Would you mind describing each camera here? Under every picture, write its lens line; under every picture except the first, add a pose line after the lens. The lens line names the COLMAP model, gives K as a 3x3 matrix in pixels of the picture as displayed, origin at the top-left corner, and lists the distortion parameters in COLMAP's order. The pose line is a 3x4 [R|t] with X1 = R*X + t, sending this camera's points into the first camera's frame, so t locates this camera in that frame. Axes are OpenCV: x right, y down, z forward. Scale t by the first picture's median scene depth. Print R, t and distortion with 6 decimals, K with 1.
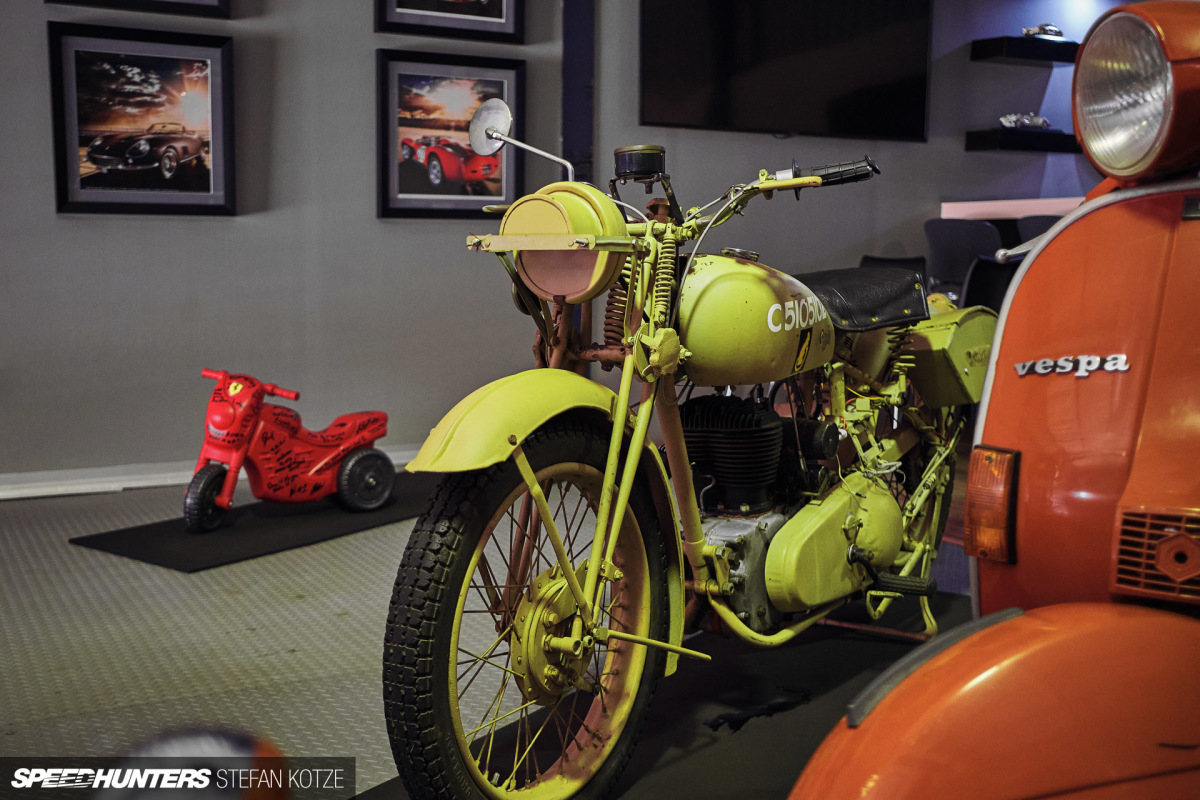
lens RADIAL K [[1241.2, 0, 576.3], [0, 1241.2, 427.6], [0, 0, 1]] dist [0.001085, 0.000000]
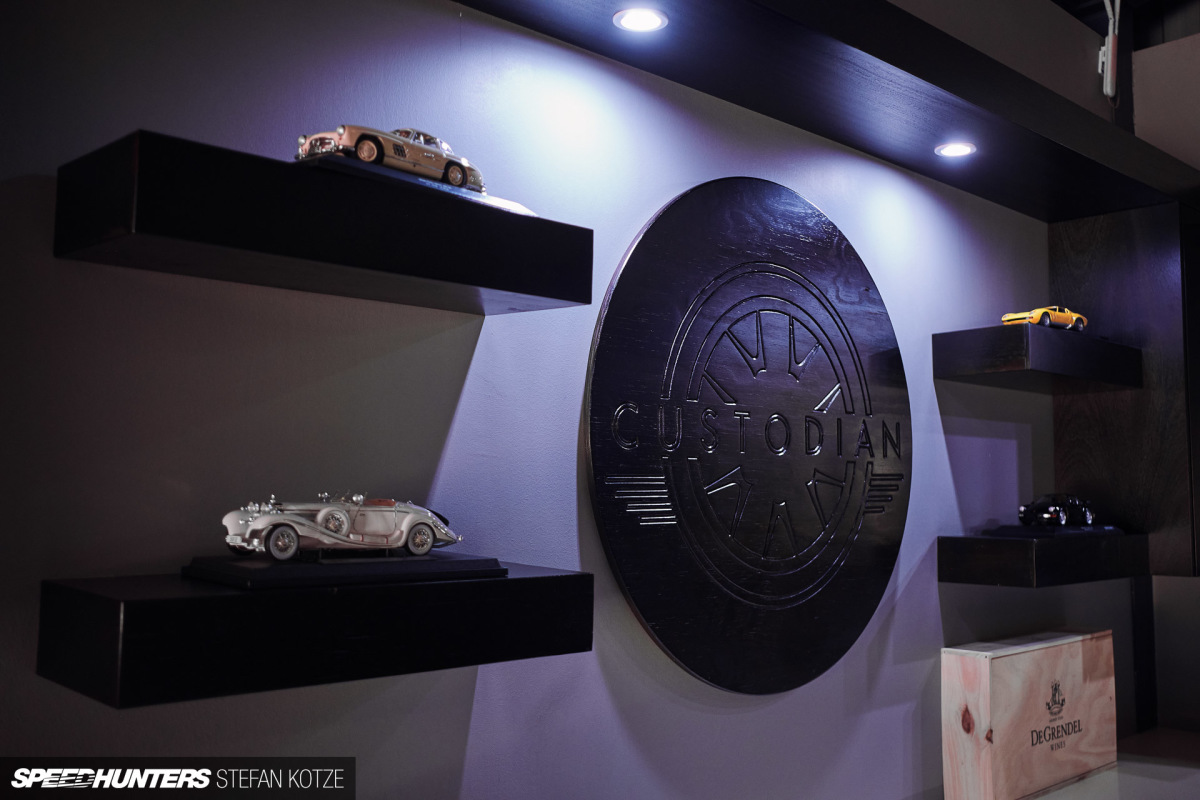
lens RADIAL K [[1135.2, 0, 600.9], [0, 1135.2, 400.0], [0, 0, 1]] dist [-0.002614, 0.000000]
pose [[0.959954, 0.029904, 0.278558, 0.514572], [0.030611, 0.977138, -0.210391, -0.328813], [-0.278481, 0.210493, 0.937092, 1.155207]]
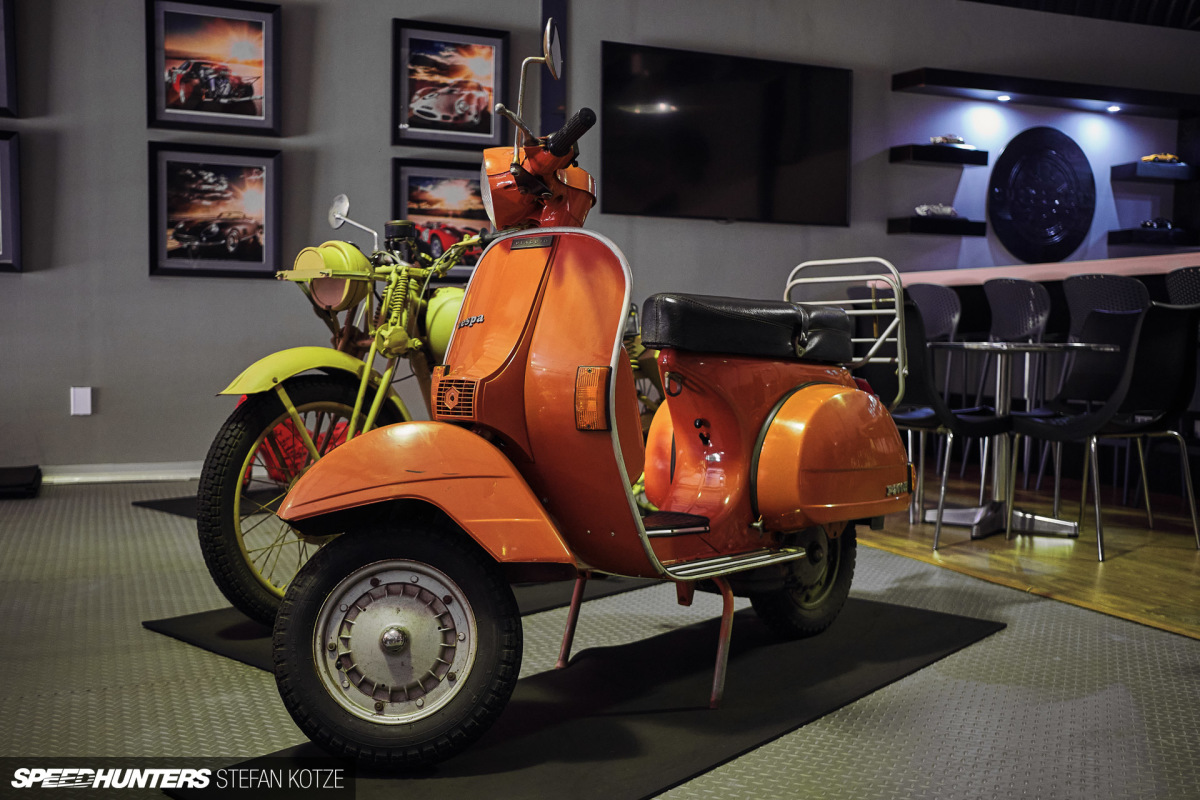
lens RADIAL K [[1135.2, 0, 600.4], [0, 1135.2, 402.1], [0, 0, 1]] dist [-0.002614, 0.000000]
pose [[0.996229, 0.013095, -0.085774, 0.188491], [-0.019677, 0.996887, -0.076346, 0.053195], [0.084507, 0.077746, 0.993385, -0.199880]]
